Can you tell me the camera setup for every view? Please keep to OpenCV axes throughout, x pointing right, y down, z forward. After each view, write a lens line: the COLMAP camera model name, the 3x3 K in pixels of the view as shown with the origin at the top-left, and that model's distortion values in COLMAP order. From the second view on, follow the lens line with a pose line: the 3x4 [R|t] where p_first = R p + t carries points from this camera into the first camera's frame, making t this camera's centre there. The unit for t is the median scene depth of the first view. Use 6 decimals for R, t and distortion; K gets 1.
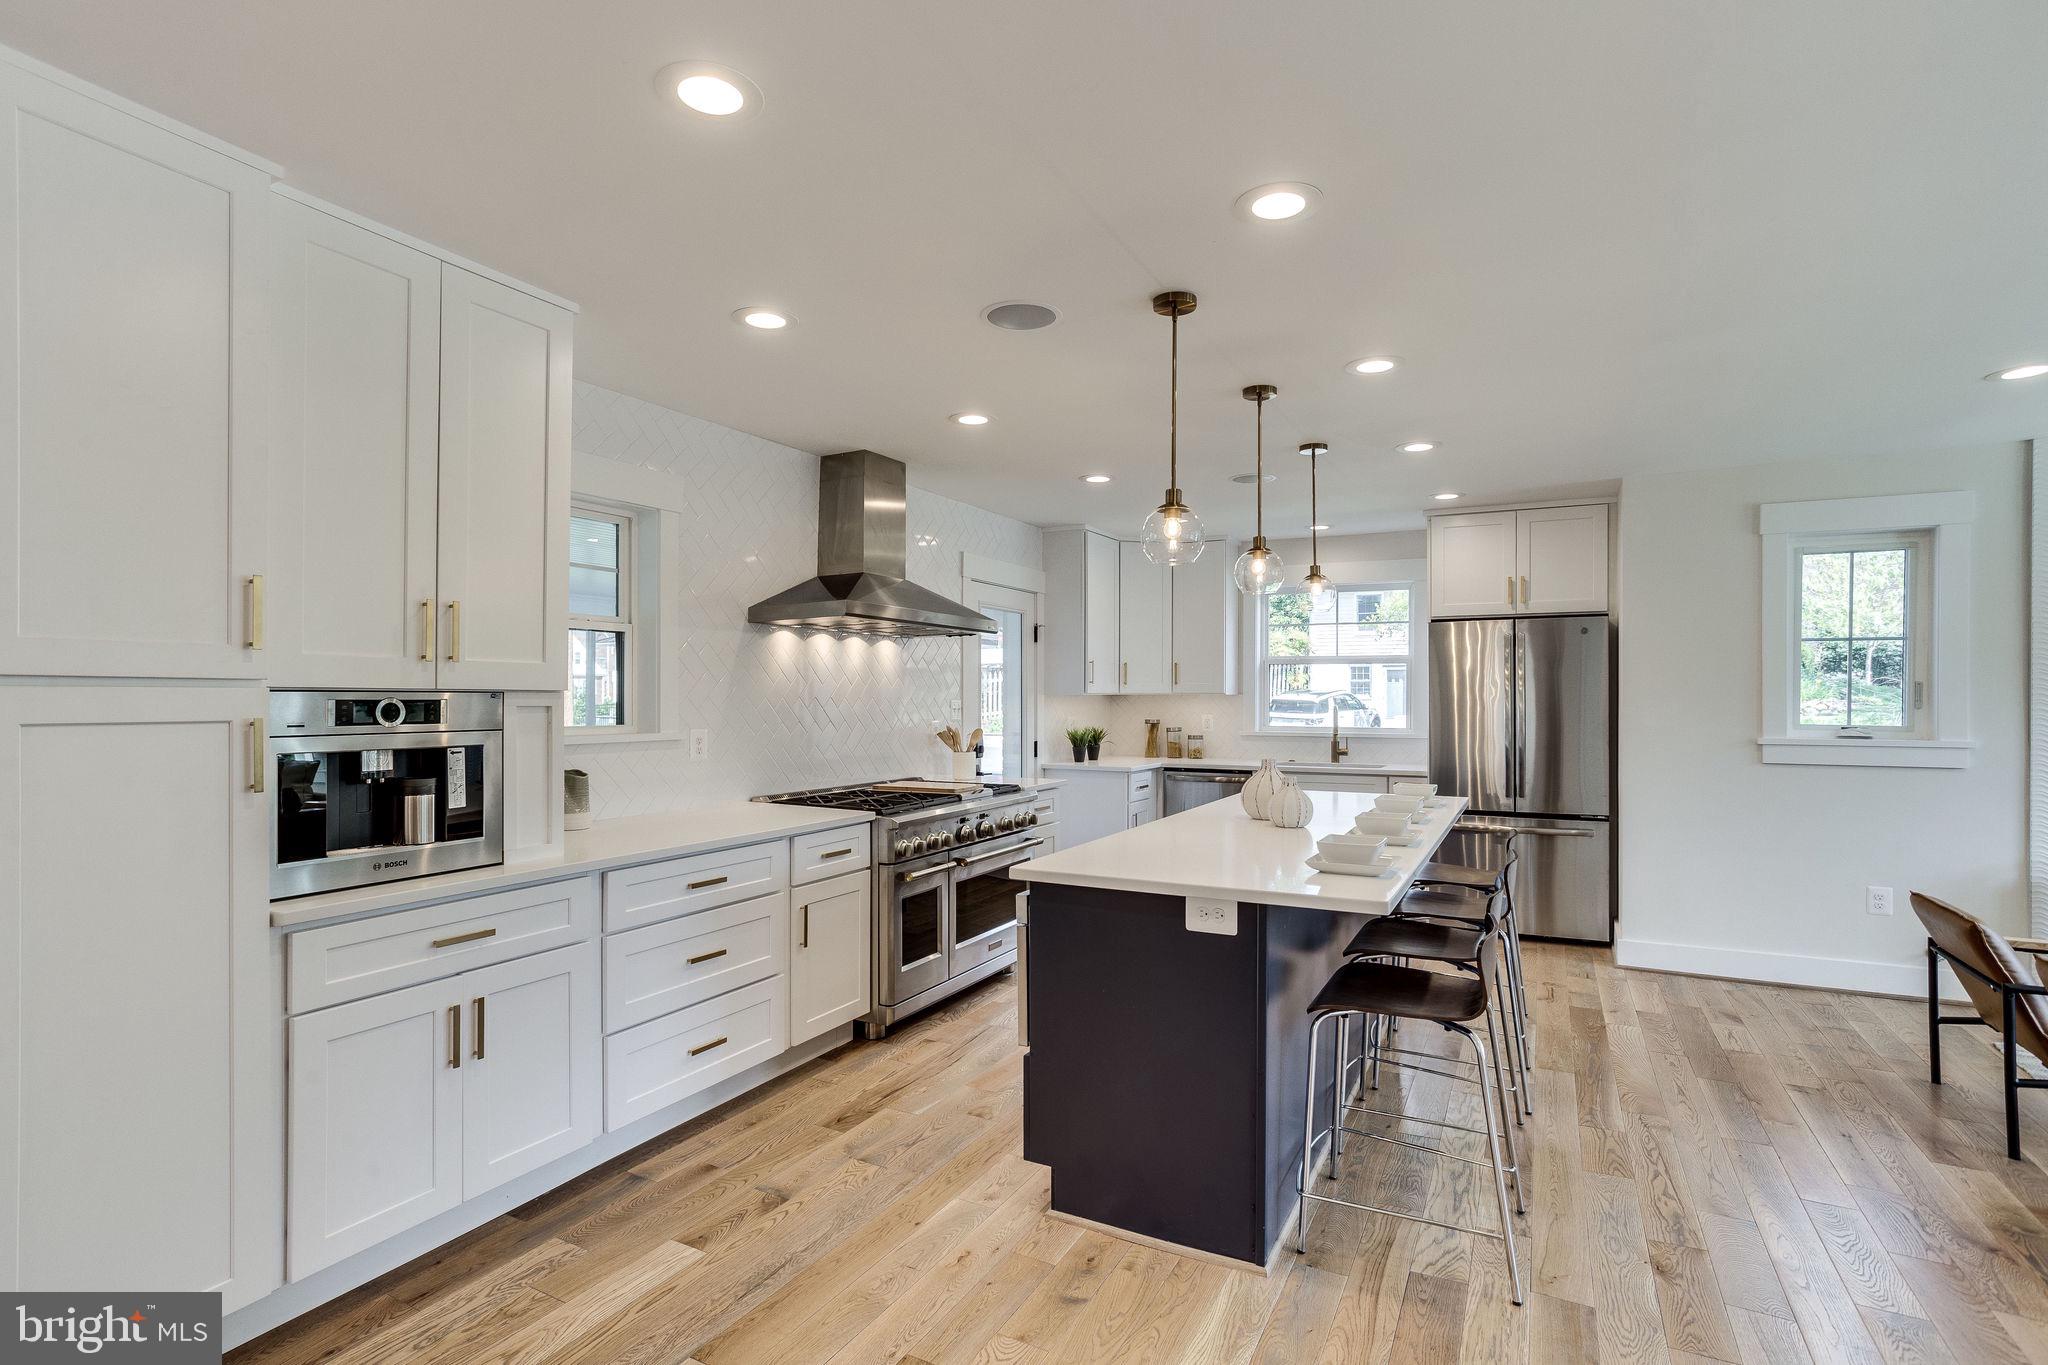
lens RADIAL K [[1002.0, 0, 1013.8], [0, 1002.0, 708.8], [0, 0, 1]] dist [-0.041442, 0.027672]
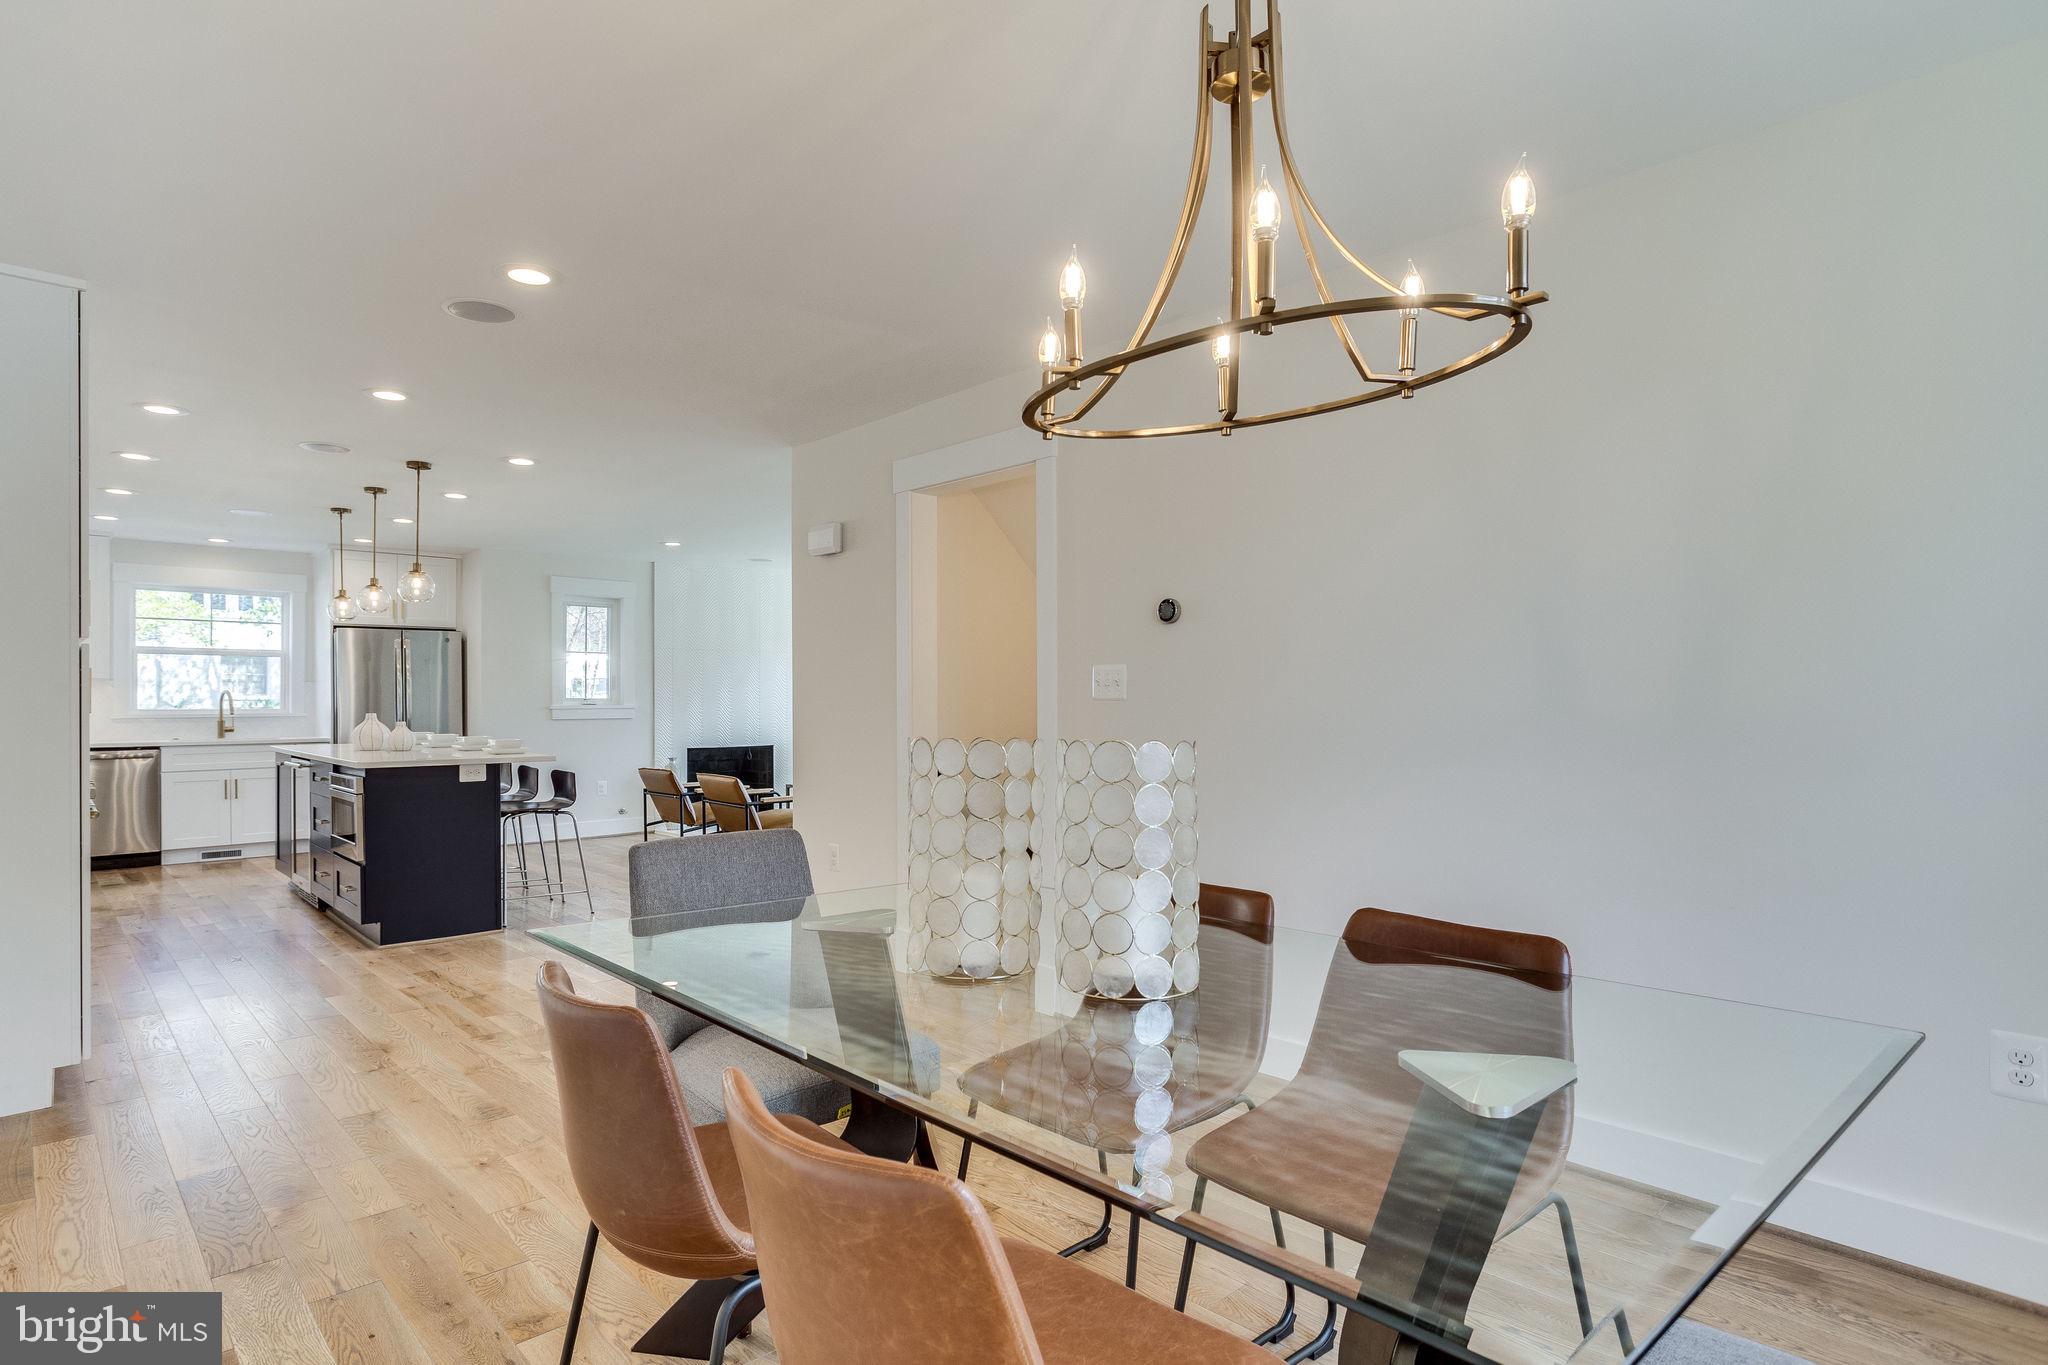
lens RADIAL K [[1070.9, 0, 1081.0], [0, 1070.9, 695.8], [0, 0, 1]] dist [-0.085098, 0.034317]
pose [[0.264930, 0.001021, 0.964267, -0.843236], [0.017509, 0.999829, -0.005869, 0.040934], [-0.964109, 0.018438, 0.264867, -0.444989]]
